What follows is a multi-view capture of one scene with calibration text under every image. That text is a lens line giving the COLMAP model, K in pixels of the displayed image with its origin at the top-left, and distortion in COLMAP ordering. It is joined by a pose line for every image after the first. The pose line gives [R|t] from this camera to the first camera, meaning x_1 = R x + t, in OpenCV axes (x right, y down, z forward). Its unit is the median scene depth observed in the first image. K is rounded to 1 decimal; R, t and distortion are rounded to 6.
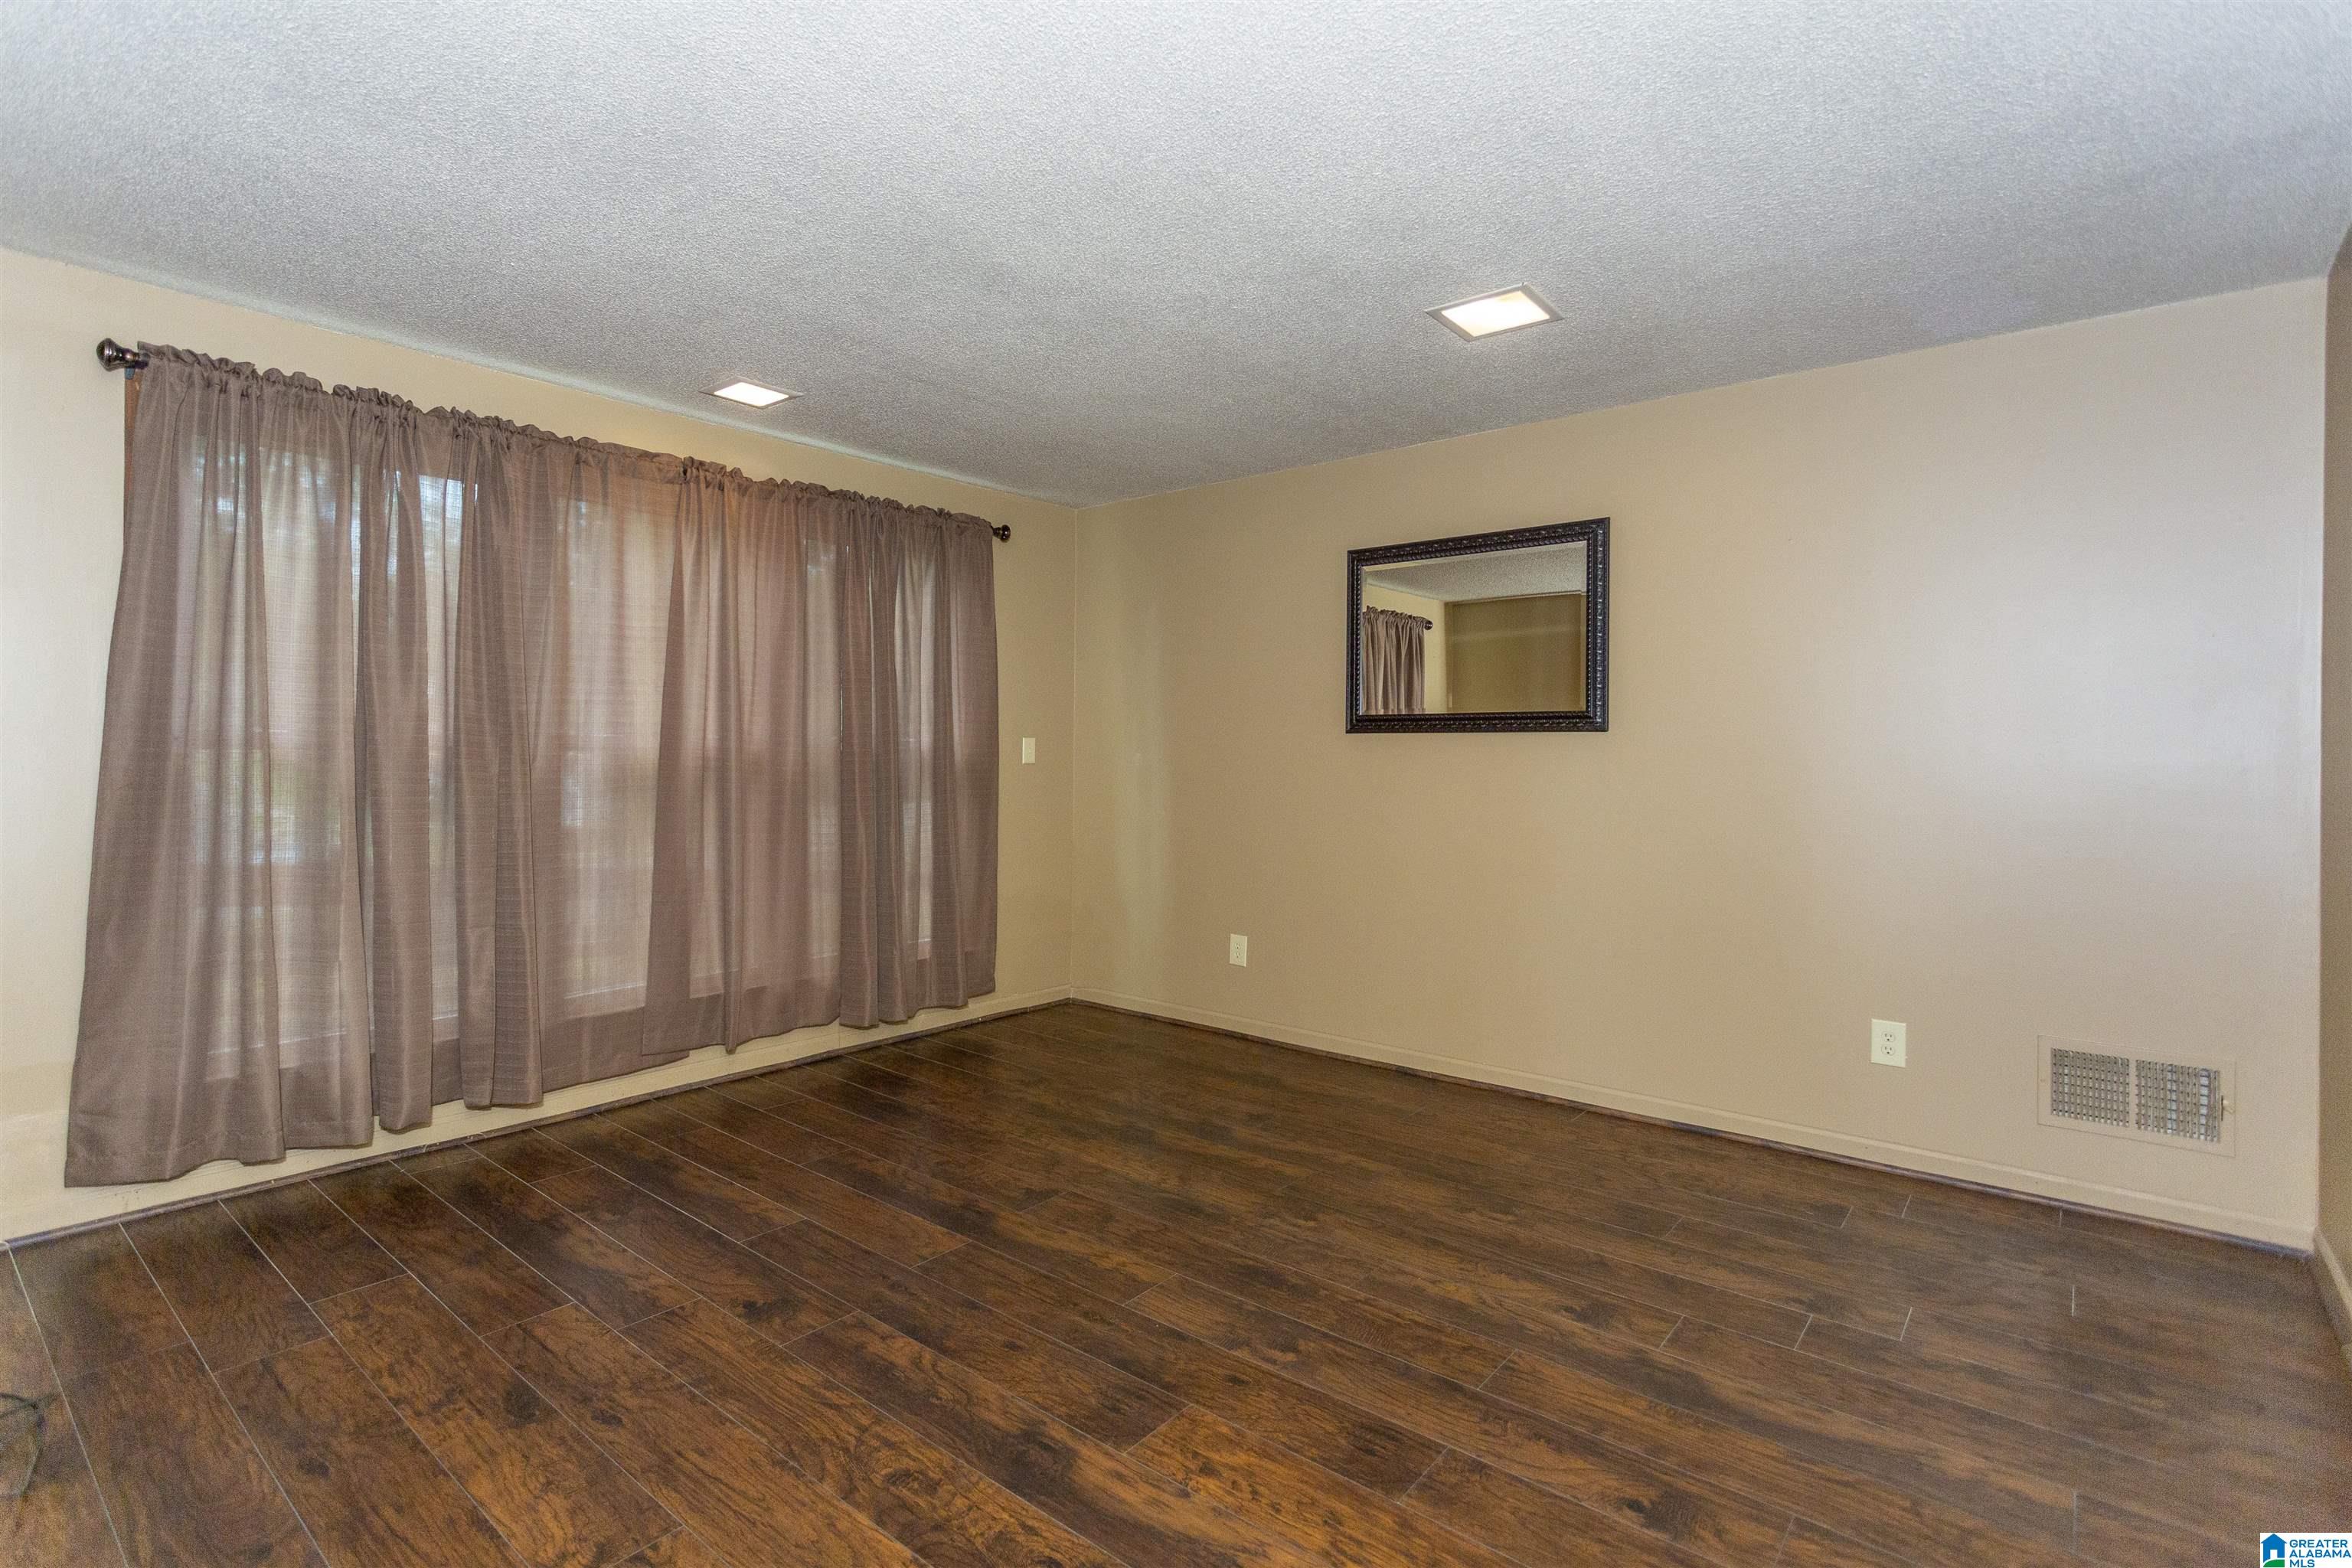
lens RADIAL K [[1119.8, 0, 1155.4], [0, 1119.8, 769.4], [0, 0, 1]] dist [0.001869, 0.000787]
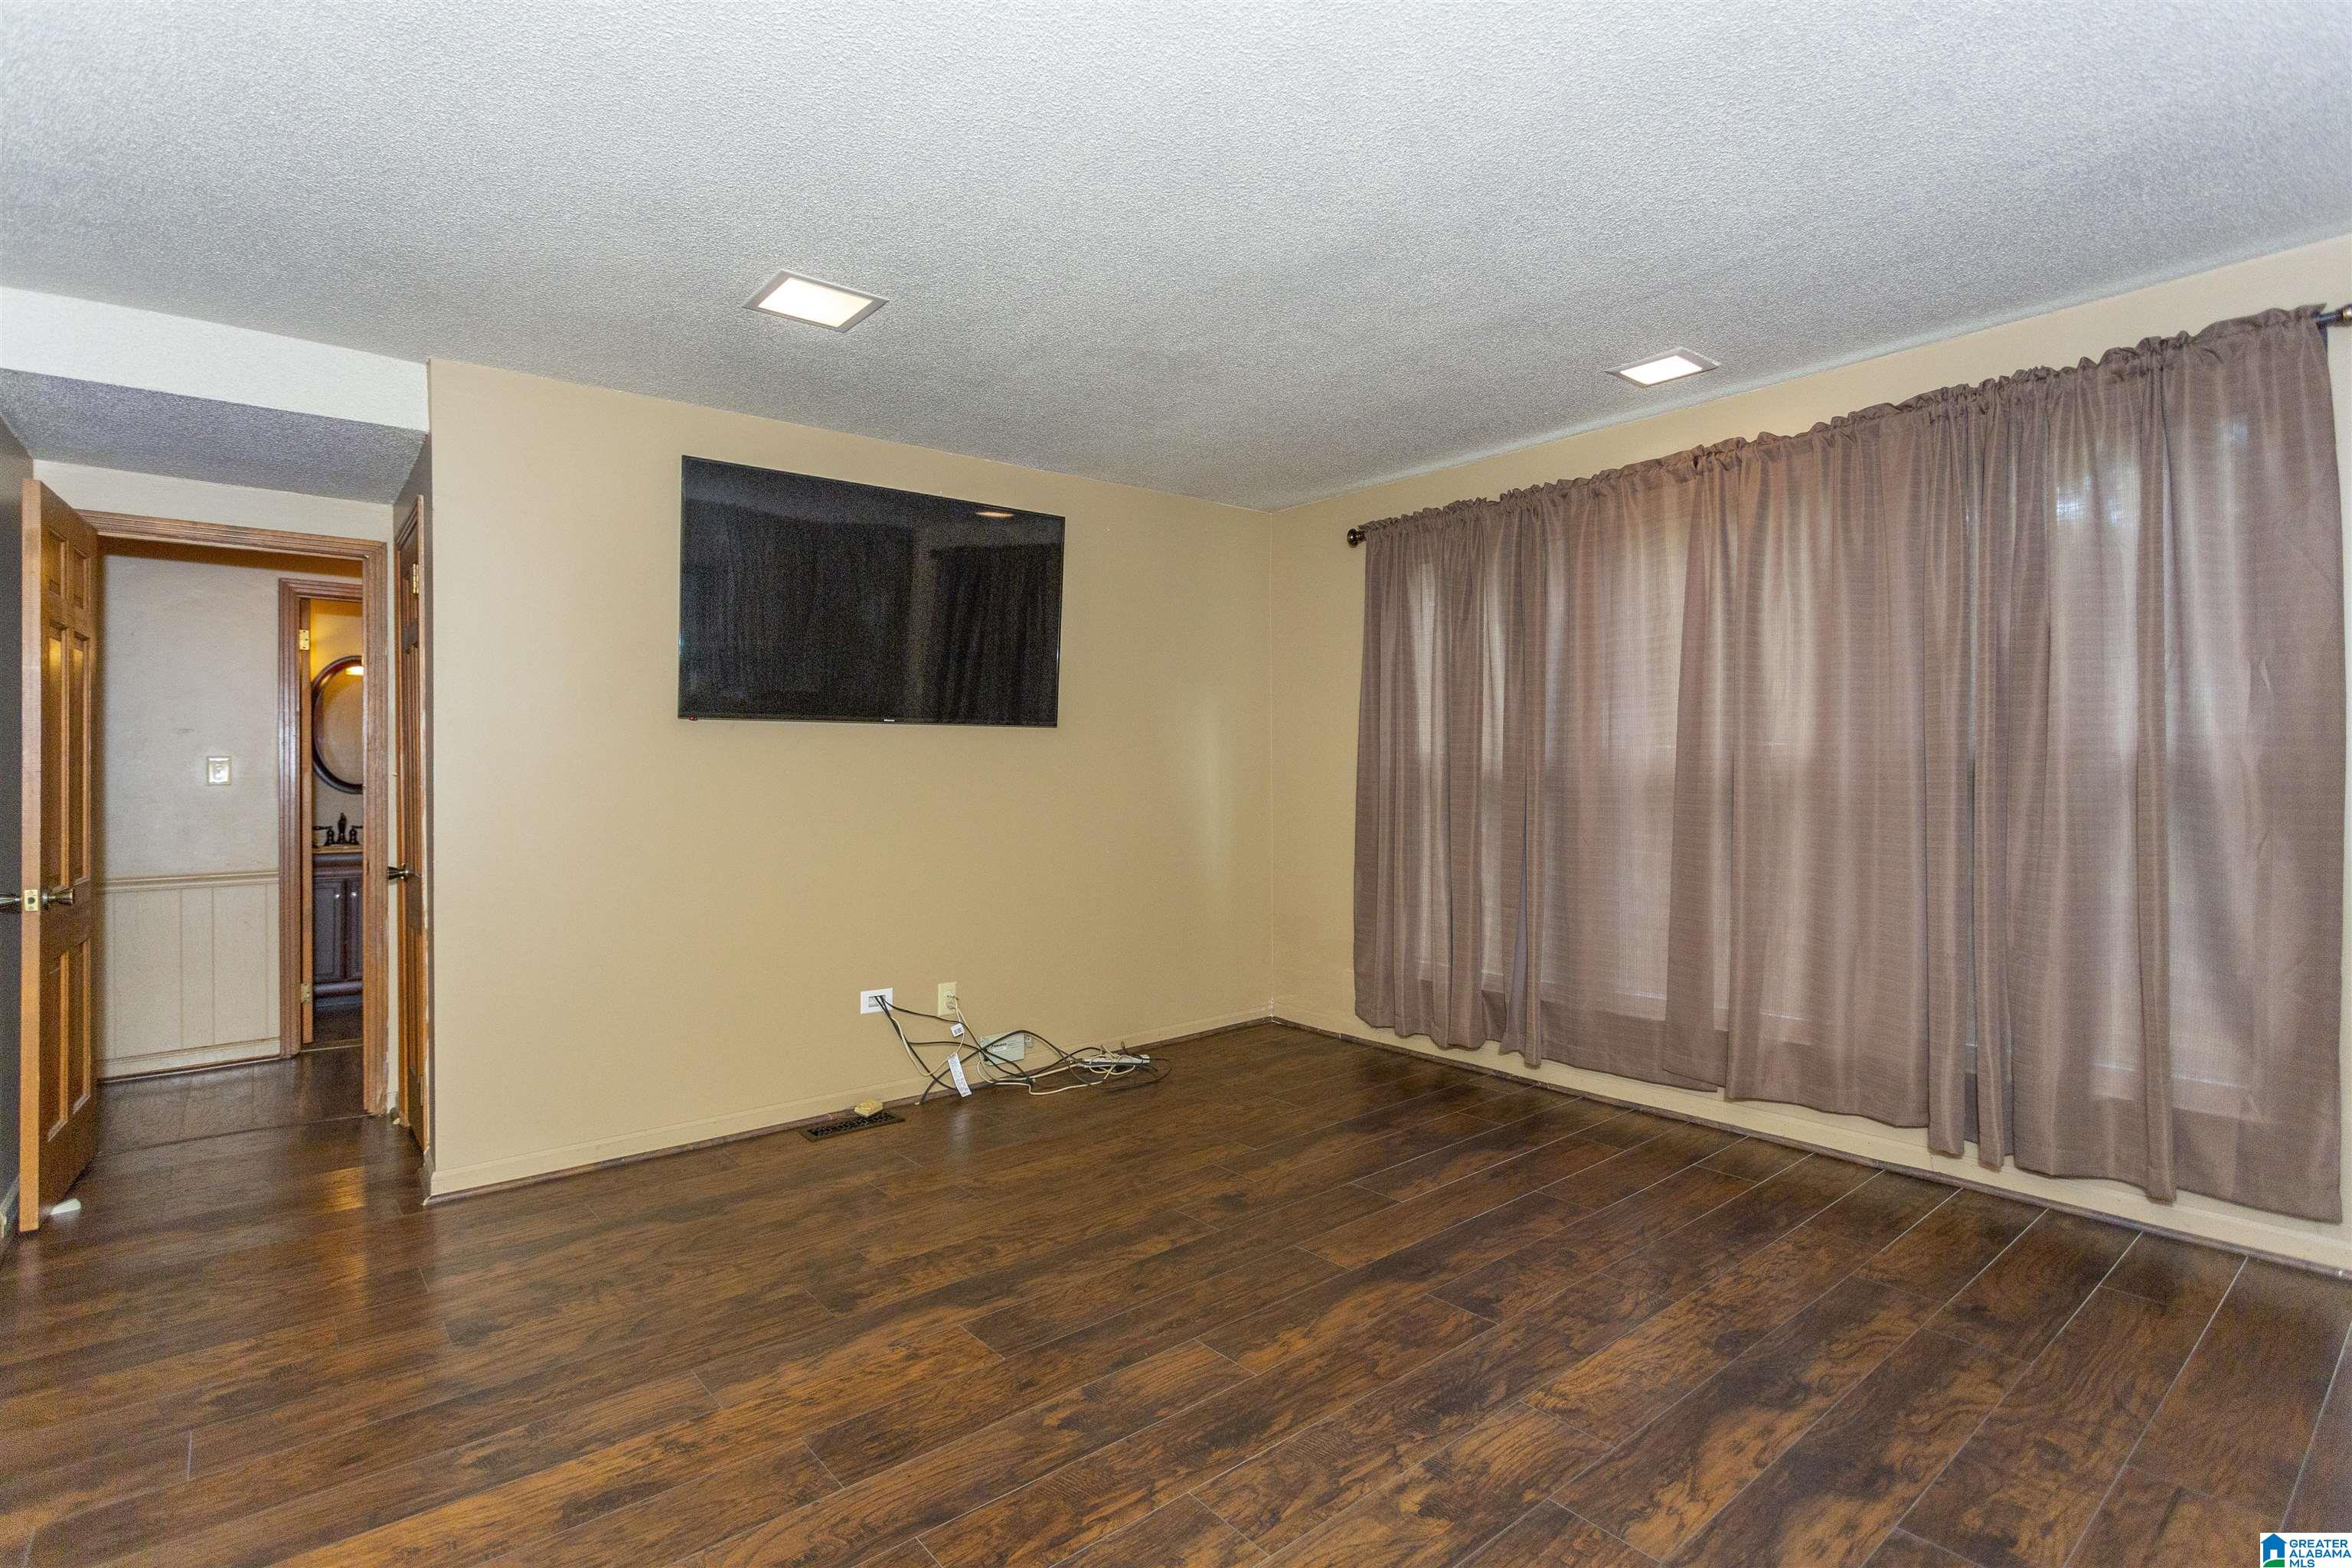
lens RADIAL K [[1119.8, 0, 1155.4], [0, 1119.8, 769.4], [0, 0, 1]] dist [0.001869, 0.000787]
pose [[-0.184902, -0.004515, -0.982747, 0.814121], [-0.007552, 0.999966, -0.003173, -0.003606], [0.982728, 0.006835, -0.184930, 1.012303]]
